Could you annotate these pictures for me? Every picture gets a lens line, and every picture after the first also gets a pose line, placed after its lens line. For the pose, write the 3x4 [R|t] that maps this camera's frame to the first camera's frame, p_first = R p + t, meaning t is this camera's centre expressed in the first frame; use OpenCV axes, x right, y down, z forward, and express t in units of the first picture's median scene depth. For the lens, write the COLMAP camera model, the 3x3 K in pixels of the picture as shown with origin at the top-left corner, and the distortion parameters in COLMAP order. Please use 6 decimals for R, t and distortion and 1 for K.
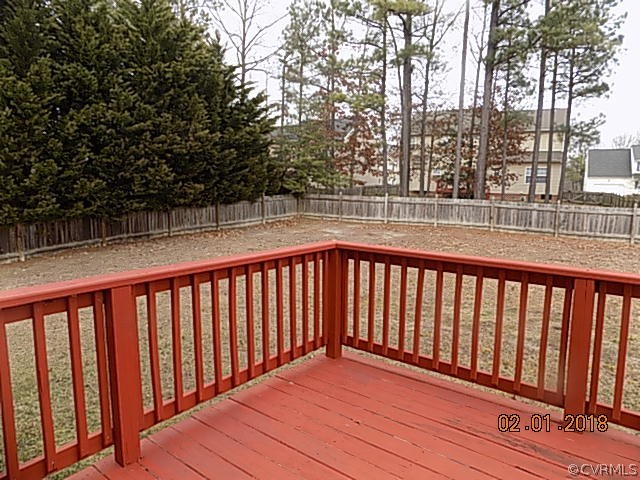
lens RADIAL K [[430.5, 0, 323.3], [0, 430.5, 236.5], [0, 0, 1]] dist [-0.051807, 0.032370]
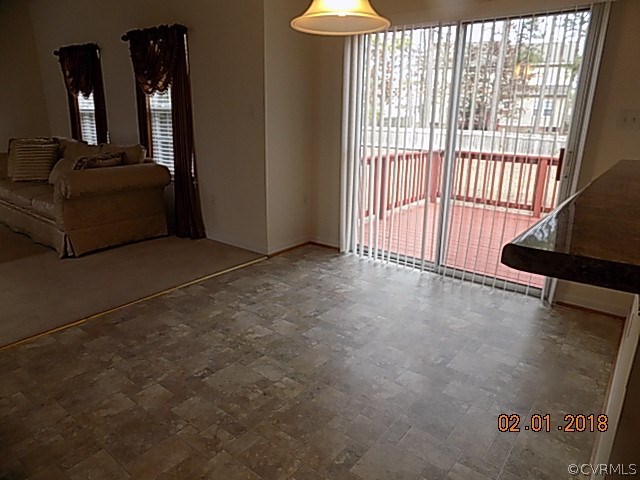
lens RADIAL K [[430.5, 0, 320.8], [0, 430.5, 239.8], [0, 0, 1]] dist [-0.051807, 0.032370]
pose [[0.999959, 0.007365, -0.005181, -0.081846], [-0.006407, 0.986209, 0.165378, 0.016163], [0.006328, -0.165338, 0.986217, -0.182282]]
